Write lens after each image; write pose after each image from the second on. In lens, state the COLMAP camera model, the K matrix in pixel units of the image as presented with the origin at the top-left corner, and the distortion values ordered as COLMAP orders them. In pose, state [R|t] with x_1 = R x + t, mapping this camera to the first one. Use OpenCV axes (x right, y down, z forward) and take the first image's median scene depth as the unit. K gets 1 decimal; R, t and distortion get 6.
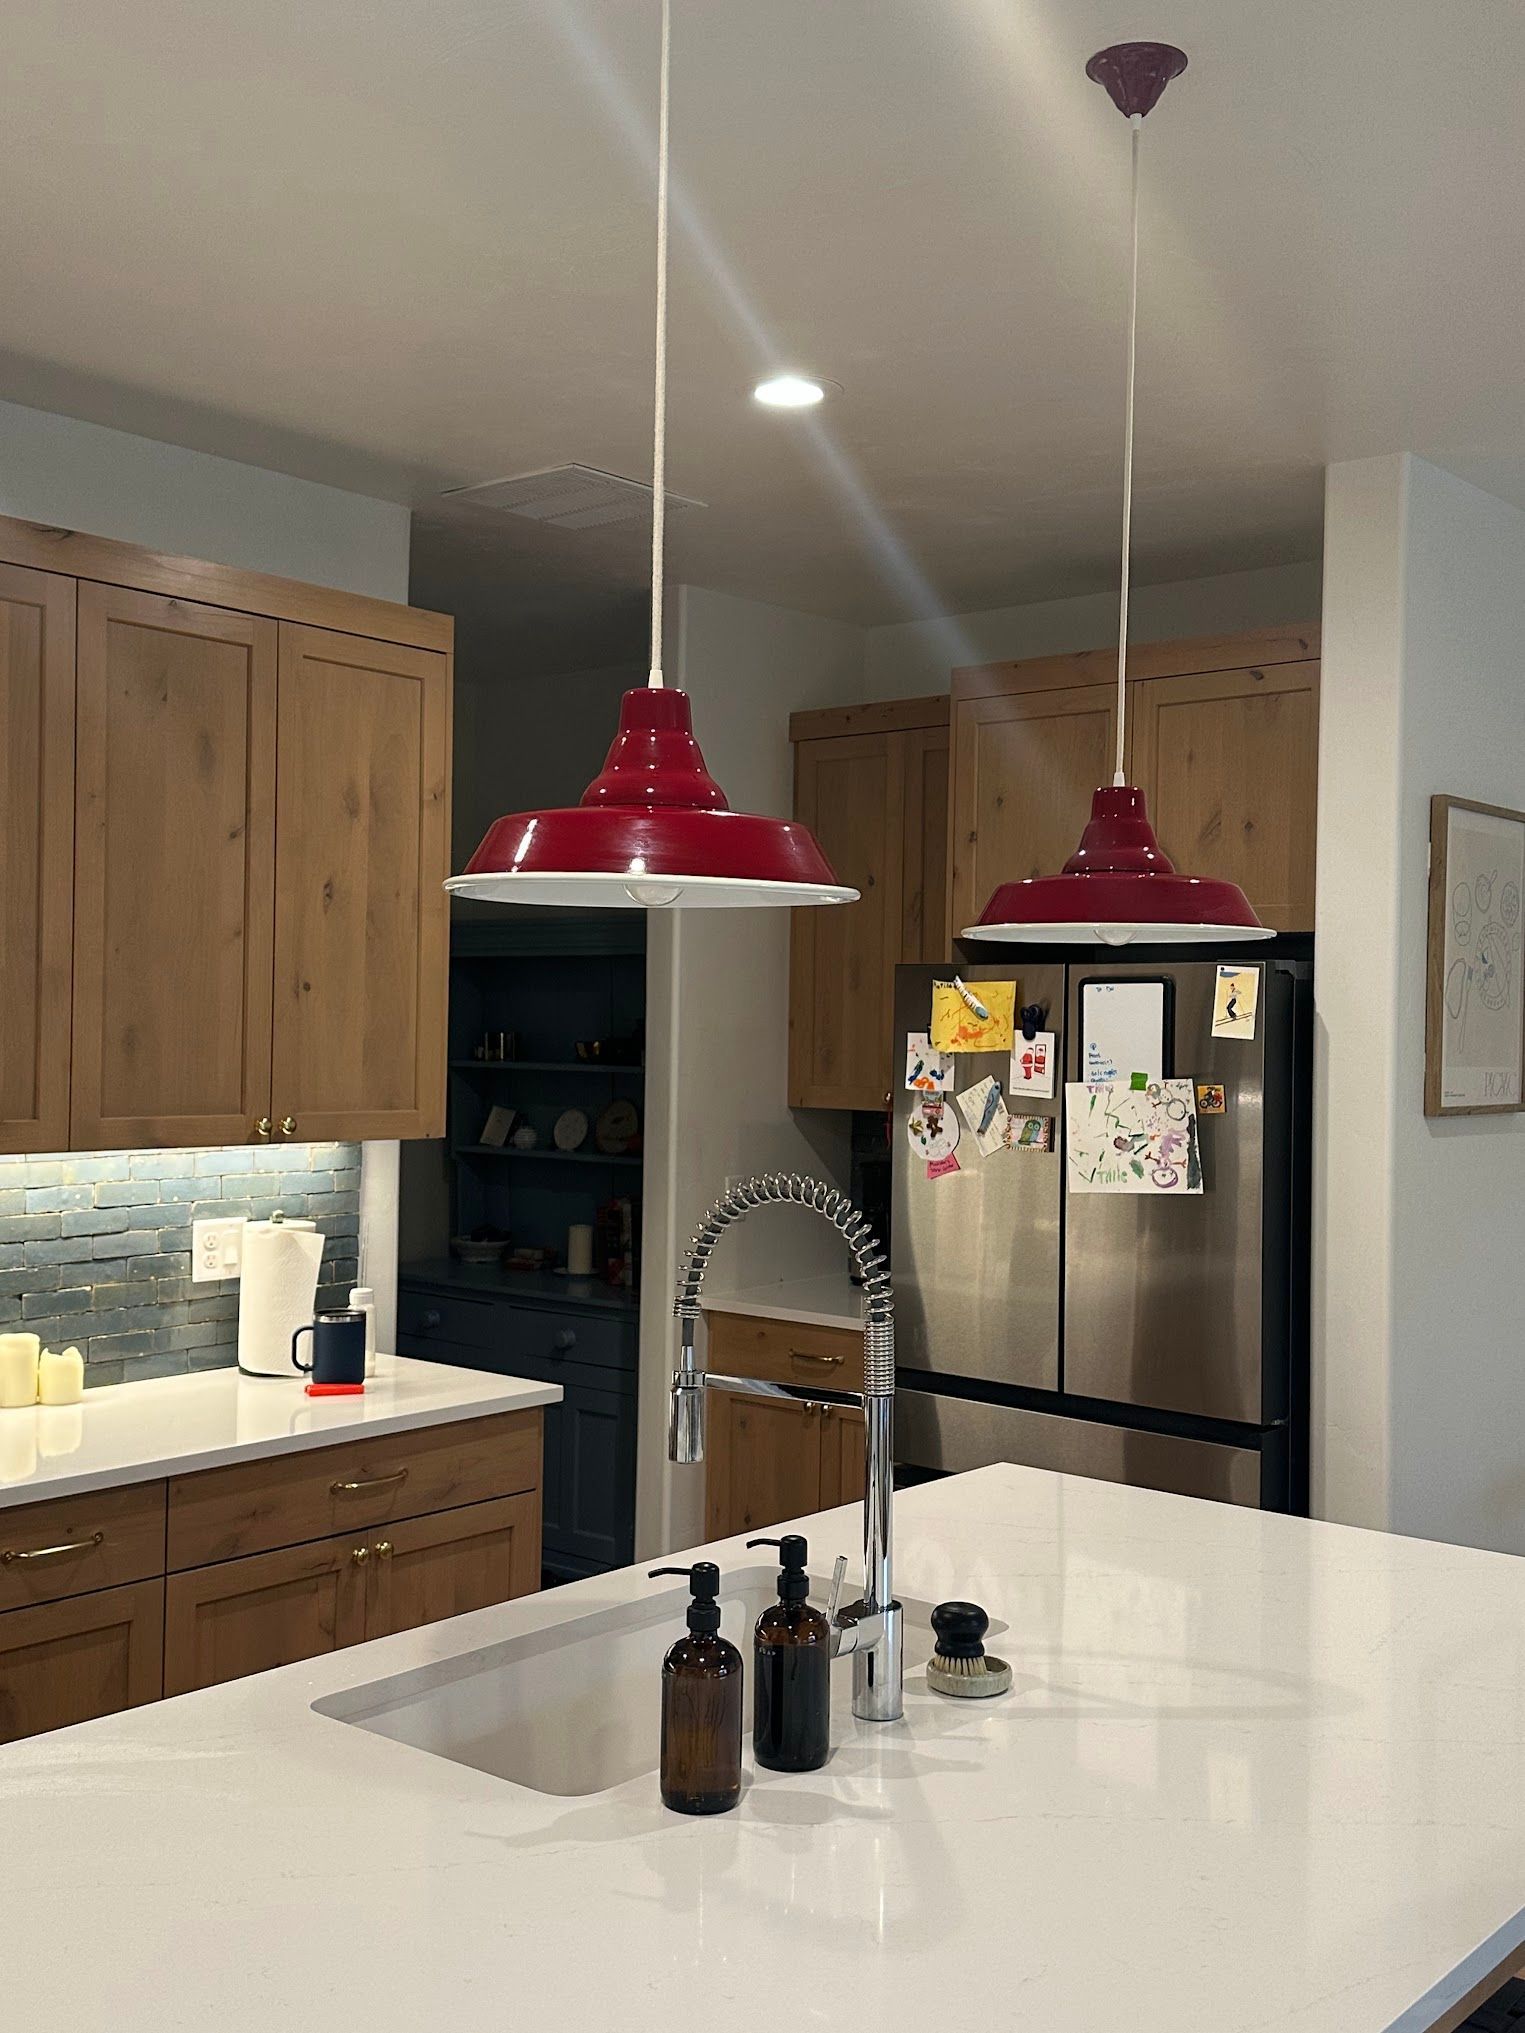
lens RADIAL K [[2064.7, 0, 759.3], [0, 2064.7, 1017.3], [0, 0, 1]] dist [0.100436, 0.000000]
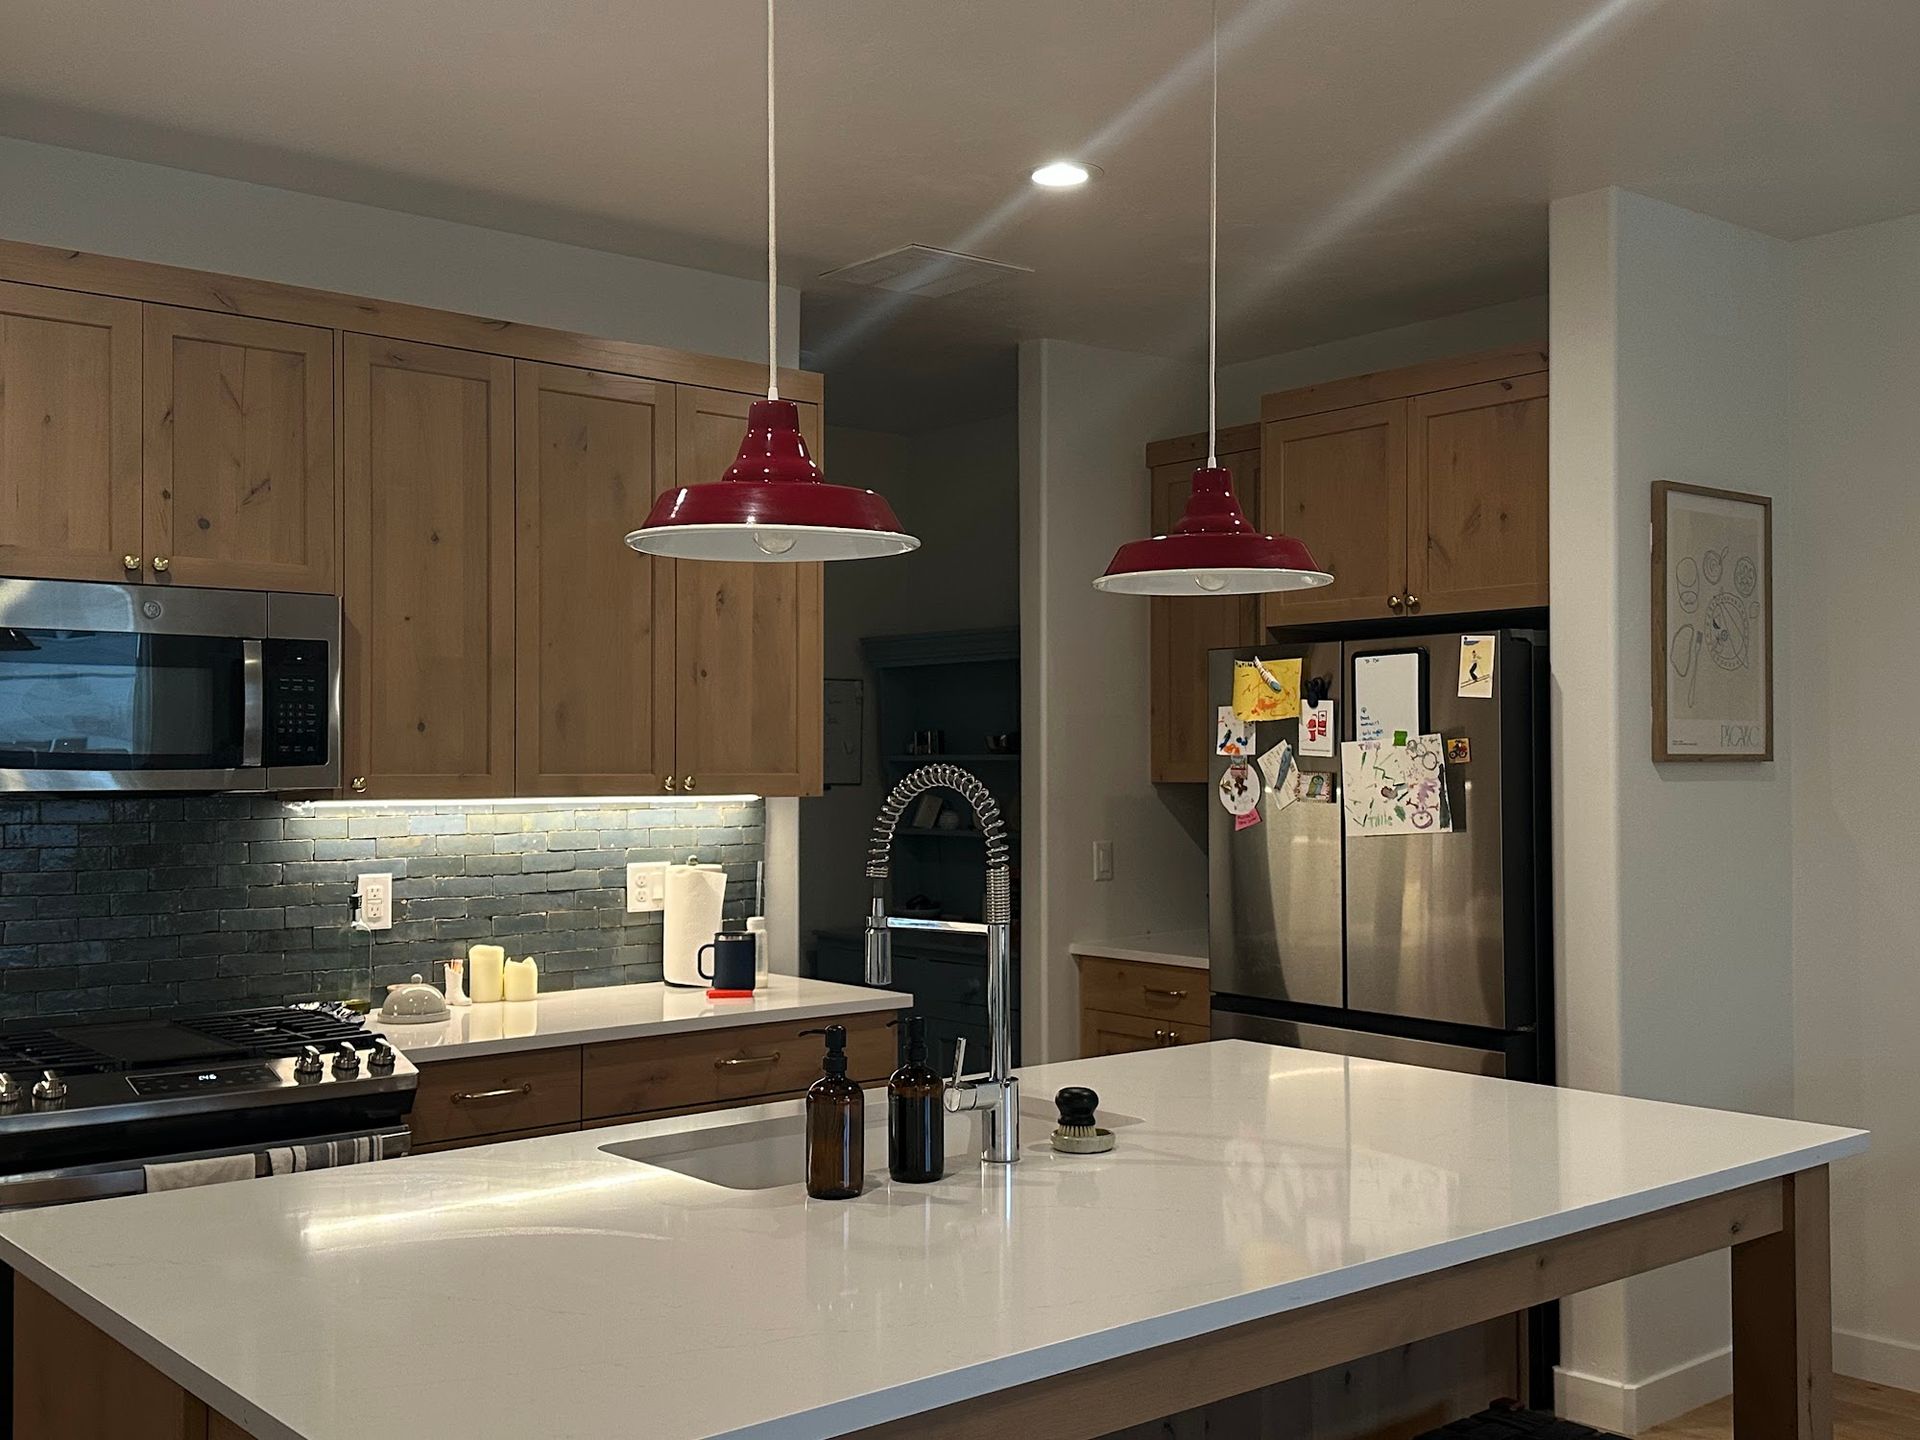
lens RADIAL K [[1949.9, 0, 965.2], [0, 1949.9, 721.8], [0, 0, 1]] dist [0.100436, 0.000000]
pose [[0.984726, -0.022706, -0.172626, 0.135488], [0.019139, 0.999568, -0.022301, 0.042420], [0.173057, 0.018657, 0.984735, -0.130830]]
